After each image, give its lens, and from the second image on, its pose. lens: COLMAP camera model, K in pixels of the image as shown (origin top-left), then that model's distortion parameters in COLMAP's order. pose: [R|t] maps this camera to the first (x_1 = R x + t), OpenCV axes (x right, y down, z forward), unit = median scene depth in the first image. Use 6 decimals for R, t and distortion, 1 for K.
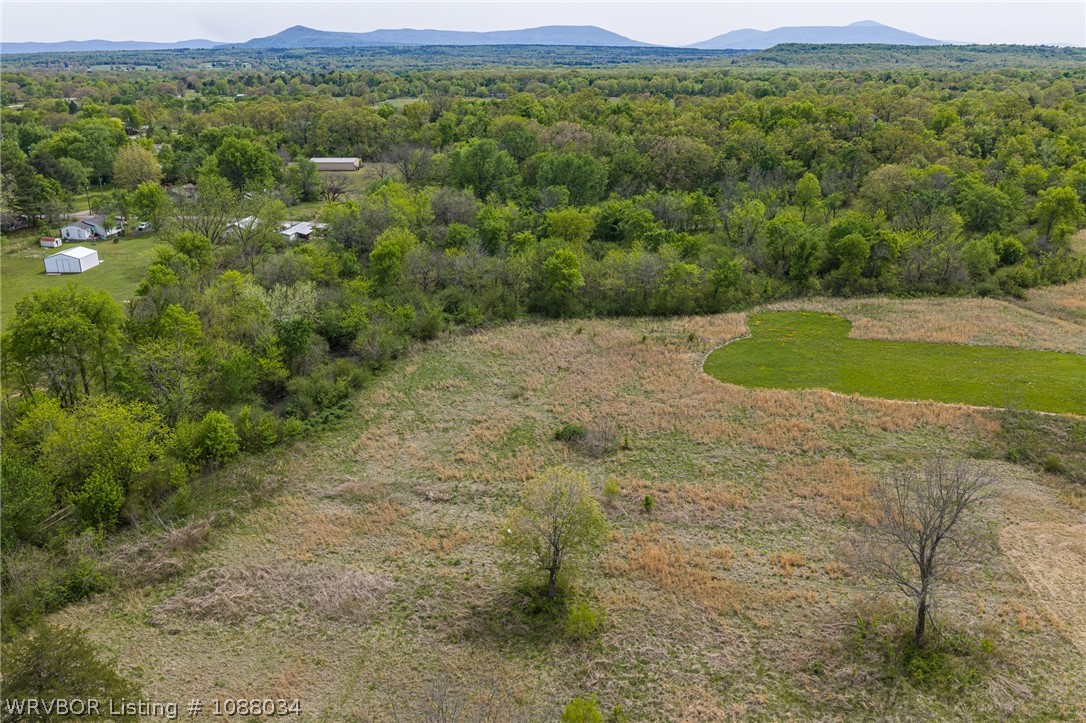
lens RADIAL K [[897.4, 0, 544.6], [0, 897.4, 358.3], [0, 0, 1]] dist [0.018552, -0.037535]
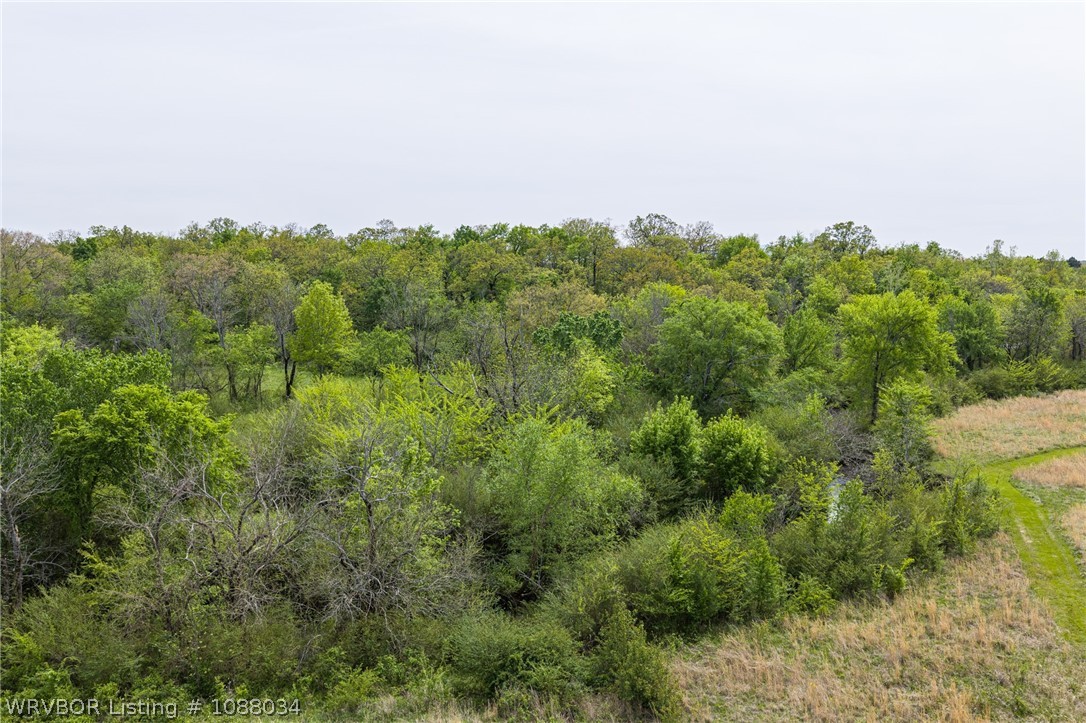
lens RADIAL K [[897.4, 0, 548.2], [0, 897.4, 368.5], [0, 0, 1]] dist [0.018552, -0.037535]
pose [[0.996328, -0.011252, 0.084874, 0.468857], [0.029872, 0.974718, -0.221432, -0.091245], [-0.080237, 0.223155, 0.971475, 0.764091]]
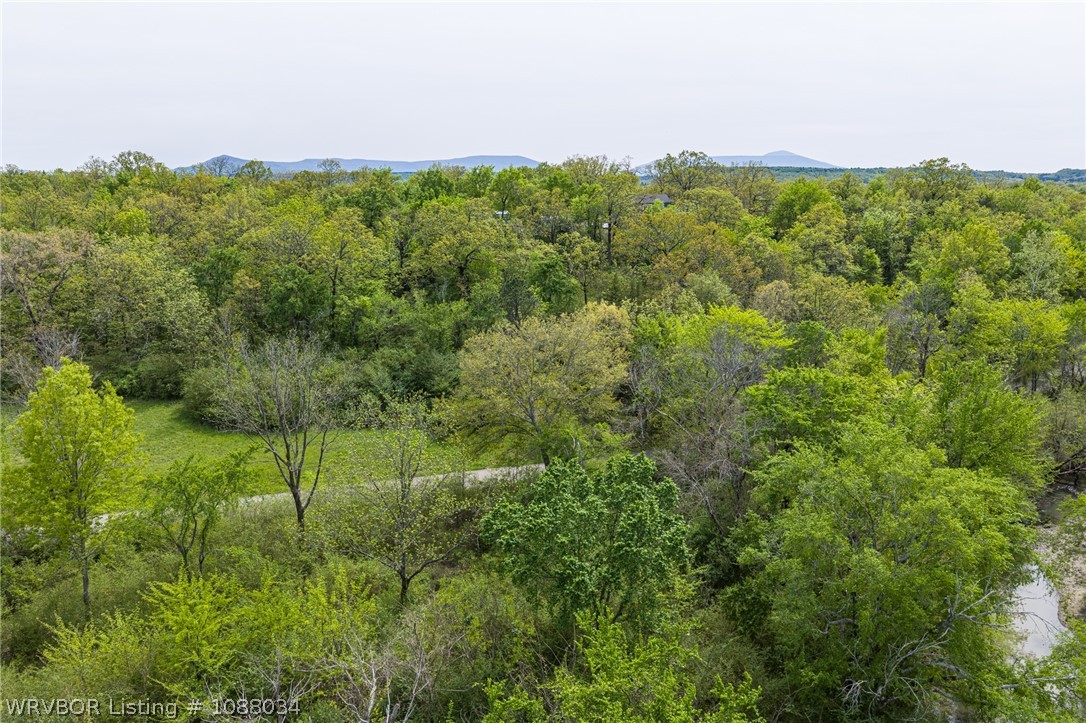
lens RADIAL K [[897.4, 0, 548.3], [0, 897.4, 363.0], [0, 0, 1]] dist [0.018552, -0.037535]
pose [[0.997178, -0.017007, 0.073122, 0.502919], [0.026272, 0.991468, -0.127676, -0.227632], [-0.070327, 0.129237, 0.989117, 1.011465]]
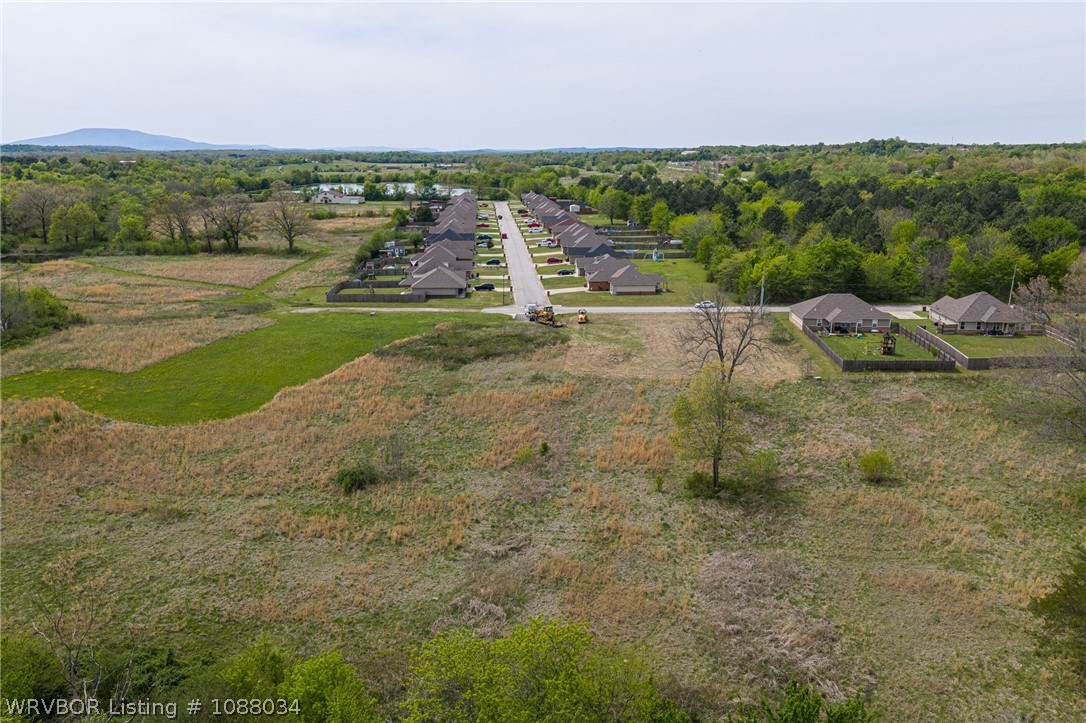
lens RADIAL K [[897.4, 0, 543.5], [0, 897.4, 365.6], [0, 0, 1]] dist [0.018552, -0.037535]
pose [[-0.030234, -0.225602, 0.973750, -0.441365], [0.319066, 0.921051, 0.223299, -0.080869], [-0.947250, 0.317442, 0.044135, 0.465055]]
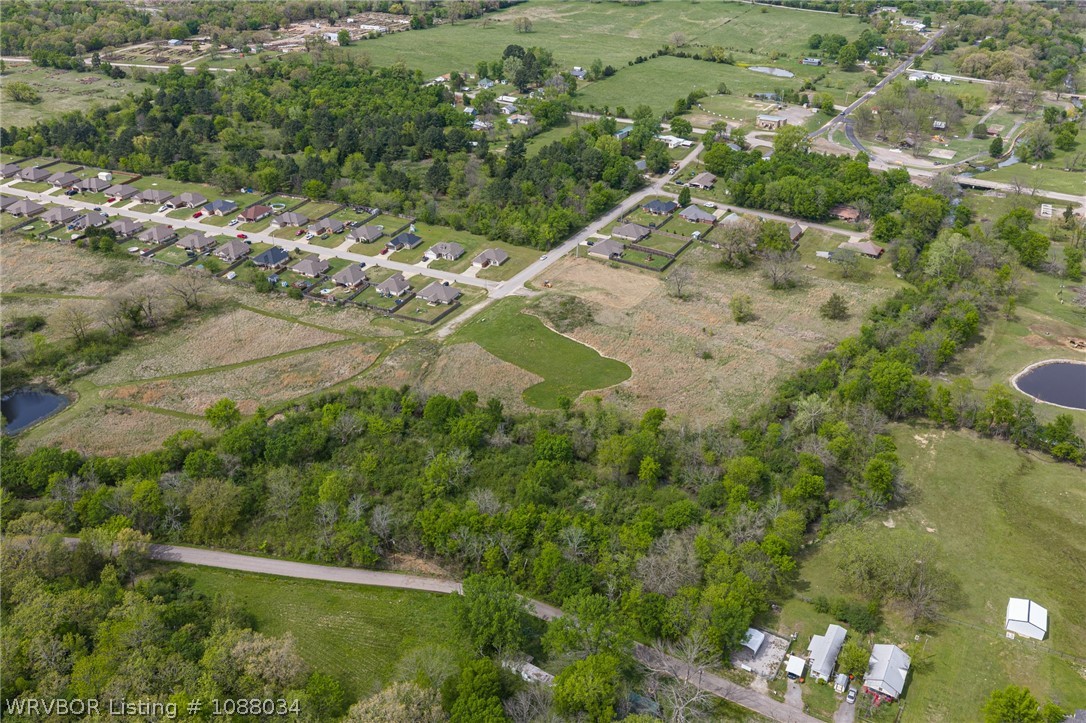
lens RADIAL K [[897.4, 0, 542.3], [0, 897.4, 356.1], [0, 0, 1]] dist [0.018552, -0.037535]
pose [[-0.896653, -0.208495, 0.390568, -0.394072], [0.149100, 0.688438, 0.709804, -1.295024], [-0.416873, 0.694682, -0.586203, 1.813541]]
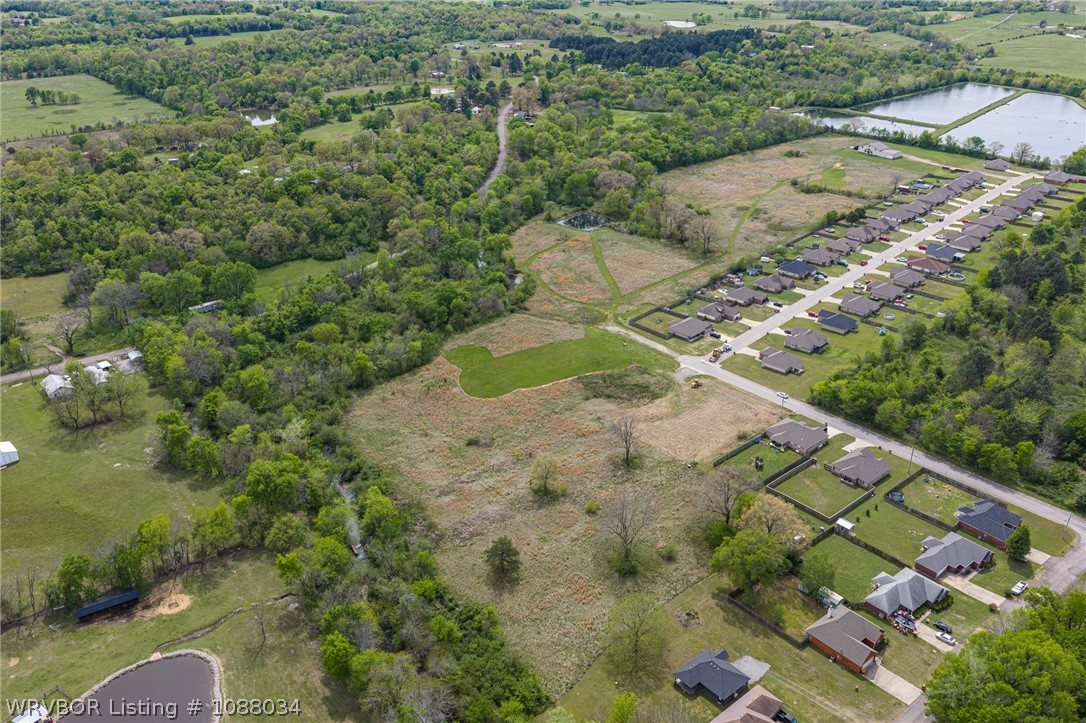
lens RADIAL K [[897.4, 0, 544.1], [0, 897.4, 355.4], [0, 0, 1]] dist [0.018552, -0.037535]
pose [[0.706142, -0.302718, 0.640098, -0.845187], [0.221260, 0.953070, 0.206642, -0.385988], [-0.672613, -0.004290, 0.739982, -0.632840]]
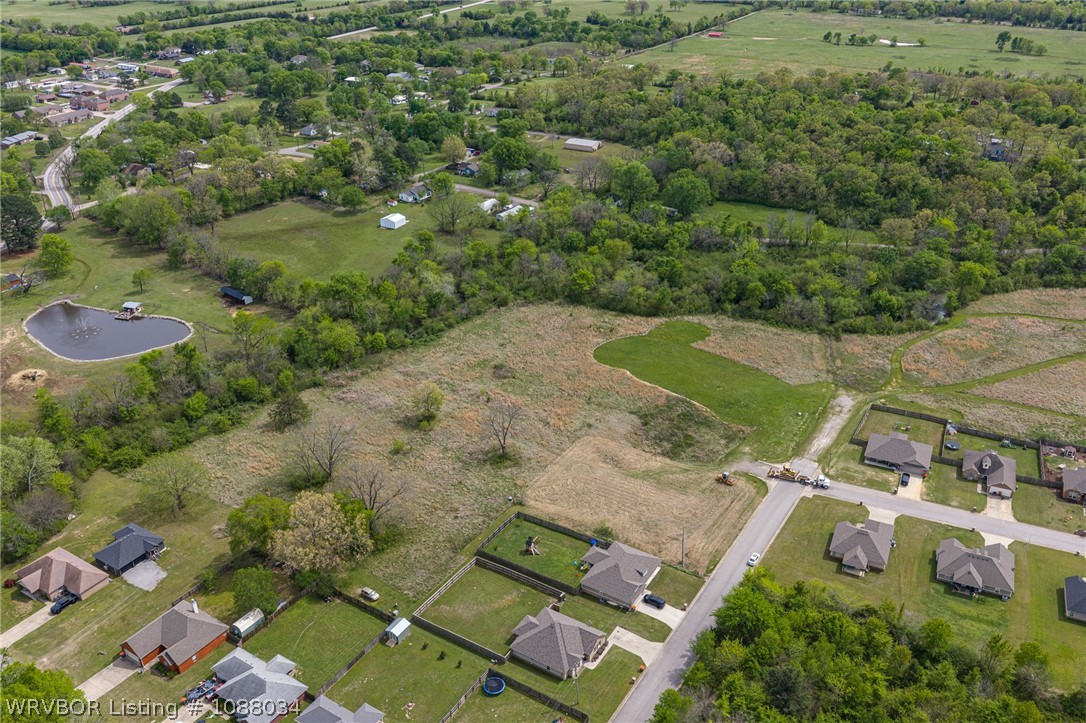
lens RADIAL K [[897.4, 0, 549.6], [0, 897.4, 355.6], [0, 0, 1]] dist [0.018552, -0.037535]
pose [[0.890875, 0.208679, -0.403478, 0.698166], [-0.142251, 0.971719, 0.188484, -0.264898], [0.431400, -0.110520, 0.895366, -0.711455]]
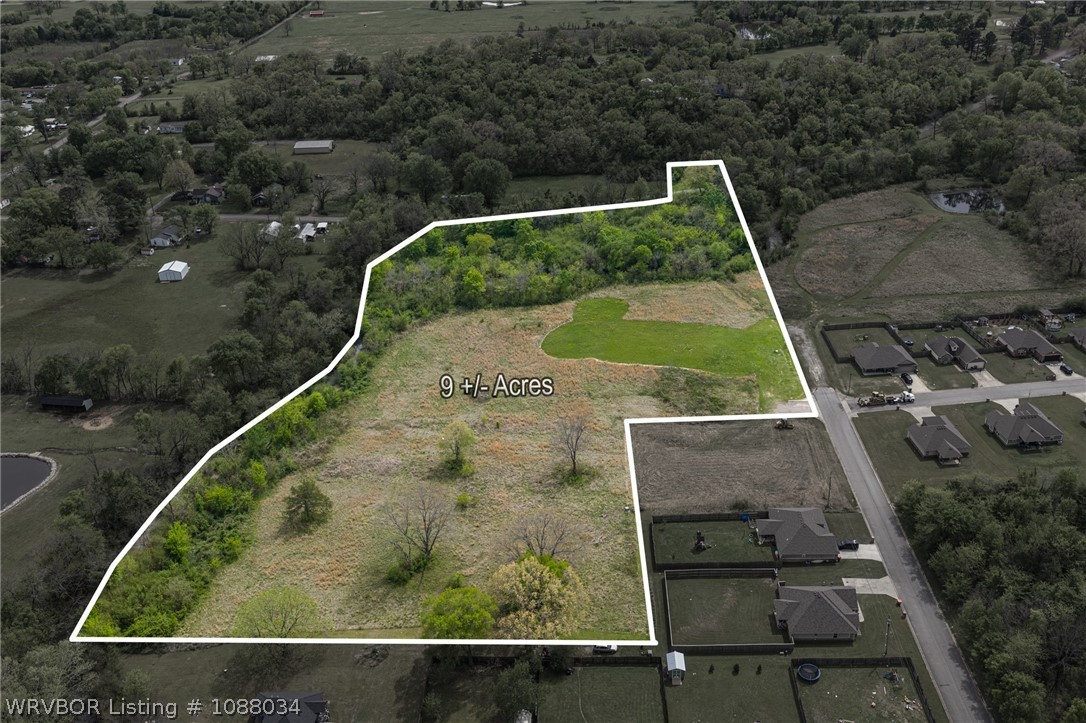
lens RADIAL K [[954.0, 0, 559.7], [0, 954.0, 360.8], [0, 0, 1]] dist [0.026621, -0.057402]
pose [[0.997793, -0.049433, 0.044325, 0.090262], [0.041027, 0.983932, 0.173769, -0.241083], [-0.052203, -0.171567, 0.983788, -0.824424]]
